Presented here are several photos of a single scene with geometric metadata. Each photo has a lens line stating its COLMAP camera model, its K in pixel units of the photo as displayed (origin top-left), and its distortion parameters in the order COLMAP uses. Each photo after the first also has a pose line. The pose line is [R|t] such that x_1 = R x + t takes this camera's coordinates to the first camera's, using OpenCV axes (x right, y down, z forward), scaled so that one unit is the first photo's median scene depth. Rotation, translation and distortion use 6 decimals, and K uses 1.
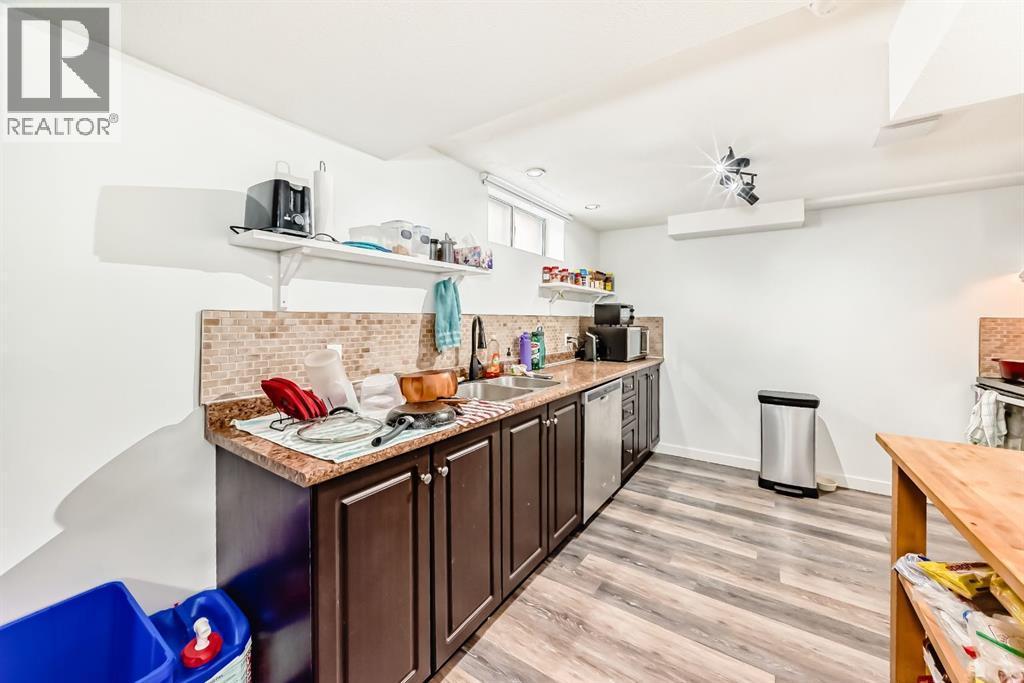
lens RADIAL K [[386.9, 0, 517.9], [0, 386.9, 317.2], [0, 0, 1]] dist [-0.024614, 0.007174]
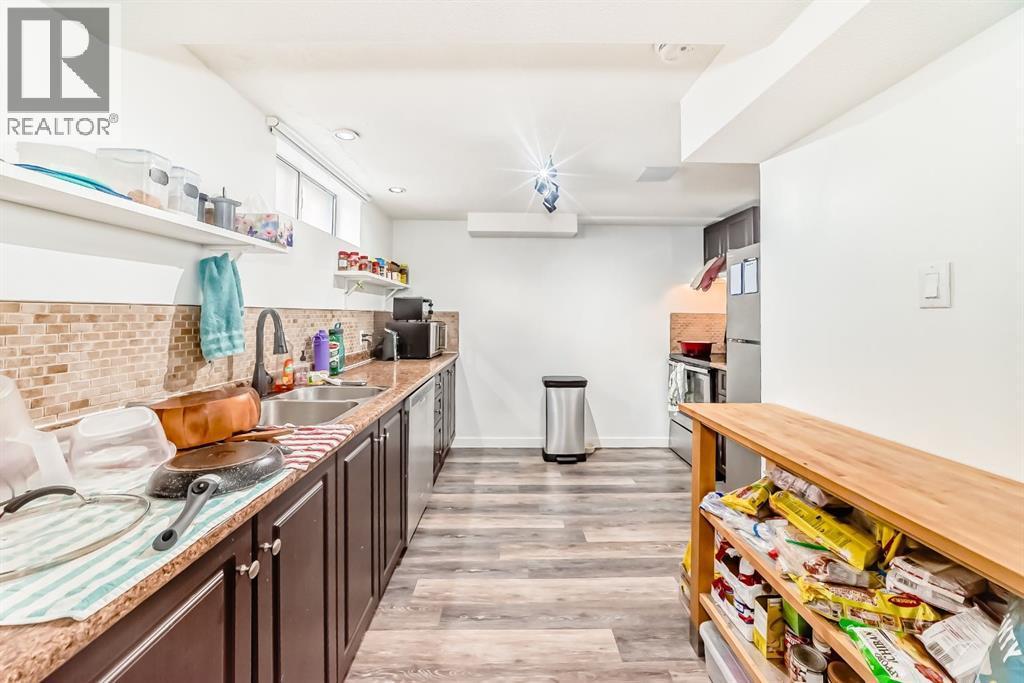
lens RADIAL K [[389.0, 0, 516.9], [0, 389.0, 309.8], [0, 0, 1]] dist [-0.028654, 0.009563]
pose [[0.821708, 0.006847, 0.569868, -0.104910], [-0.003491, 0.999970, -0.006981, 0.001092], [-0.569898, 0.003747, 0.821707, 0.107986]]
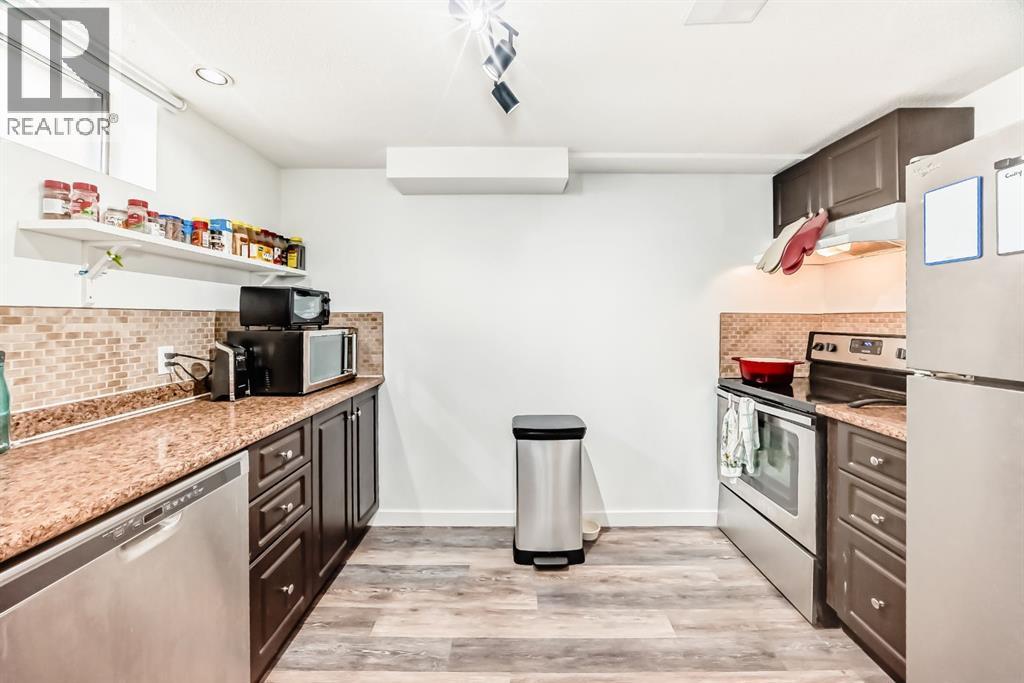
lens RADIAL K [[386.9, 0, 517.9], [0, 386.9, 317.2], [0, 0, 1]] dist [-0.024614, 0.007174]
pose [[0.830569, -0.001962, 0.556913, 0.279446], [0.000431, 0.999996, 0.002880, 0.007427], [-0.556916, -0.002152, 0.830566, 0.469931]]
